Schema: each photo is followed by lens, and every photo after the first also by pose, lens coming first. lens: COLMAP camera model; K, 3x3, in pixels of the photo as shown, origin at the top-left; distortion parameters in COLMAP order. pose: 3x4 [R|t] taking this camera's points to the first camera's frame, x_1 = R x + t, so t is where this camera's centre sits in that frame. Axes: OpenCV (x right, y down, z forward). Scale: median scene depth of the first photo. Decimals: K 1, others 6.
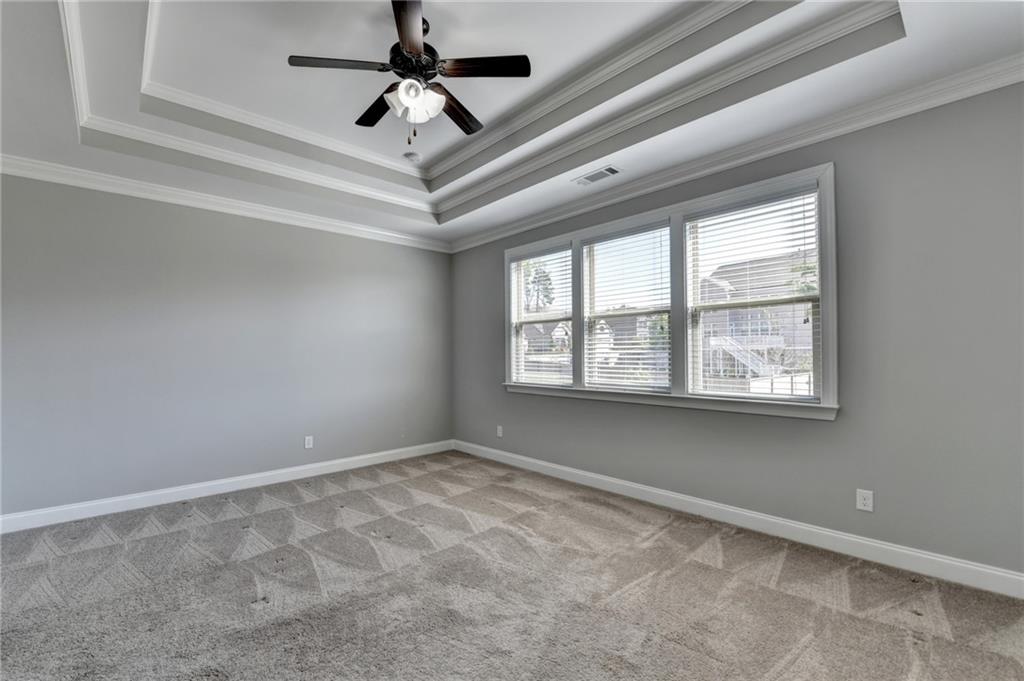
lens RADIAL K [[428.9, 0, 510.7], [0, 428.9, 344.4], [0, 0, 1]] dist [-0.015799, -0.000399]
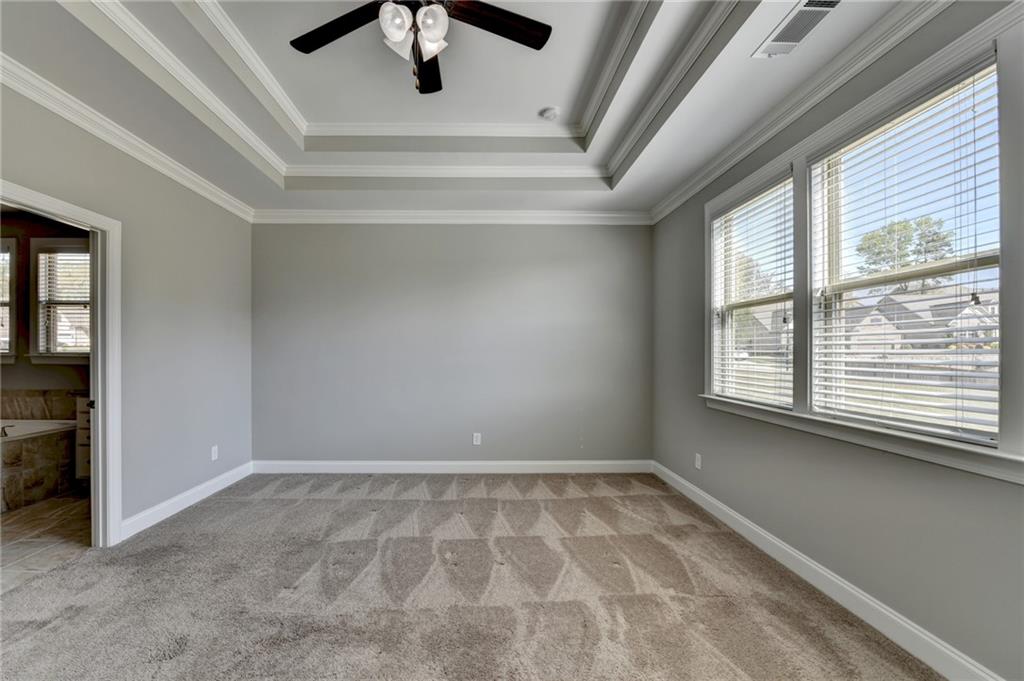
lens RADIAL K [[429.7, 0, 496.8], [0, 429.7, 350.3], [0, 0, 1]] dist [-0.005748, -0.008017]
pose [[0.737923, 0.007299, -0.674845, 0.262688], [0.006632, 0.999815, 0.018065, 0.003911], [0.674852, -0.017807, 0.737738, 0.317152]]
